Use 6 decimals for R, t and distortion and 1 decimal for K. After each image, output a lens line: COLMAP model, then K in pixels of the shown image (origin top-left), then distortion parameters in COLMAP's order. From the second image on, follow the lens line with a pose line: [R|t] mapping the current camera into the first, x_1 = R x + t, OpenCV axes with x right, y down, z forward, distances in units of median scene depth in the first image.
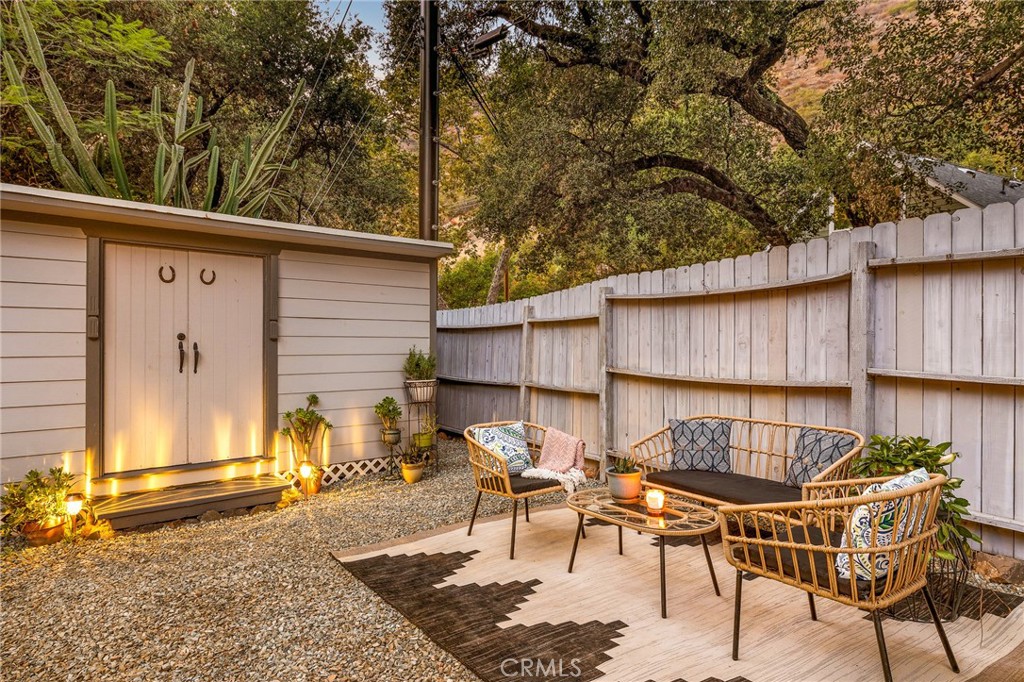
lens RADIAL K [[601.0, 0, 510.4], [0, 601.0, 340.6], [0, 0, 1]] dist [0.004978, -0.000707]
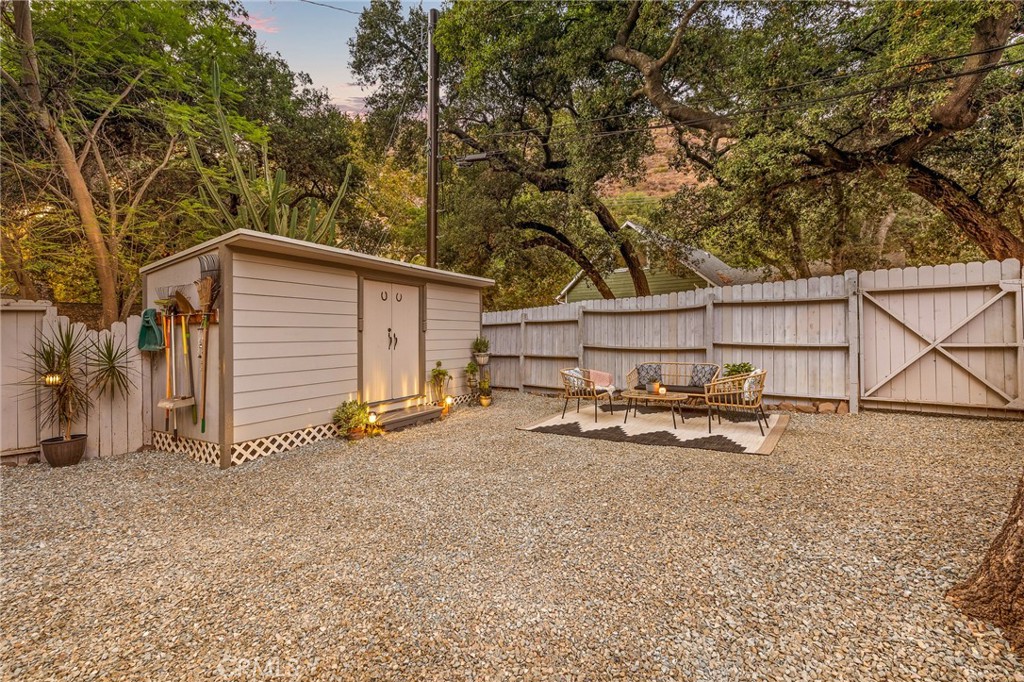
lens RADIAL K [[430.2, 0, 507.4], [0, 430.2, 332.9], [0, 0, 1]] dist [0.004593, 0.000240]
pose [[0.944912, -0.003894, 0.327302, -0.591090], [0.003776, 0.999992, 0.000996, 0.002632], [-0.327304, 0.000295, 0.944919, -0.332165]]
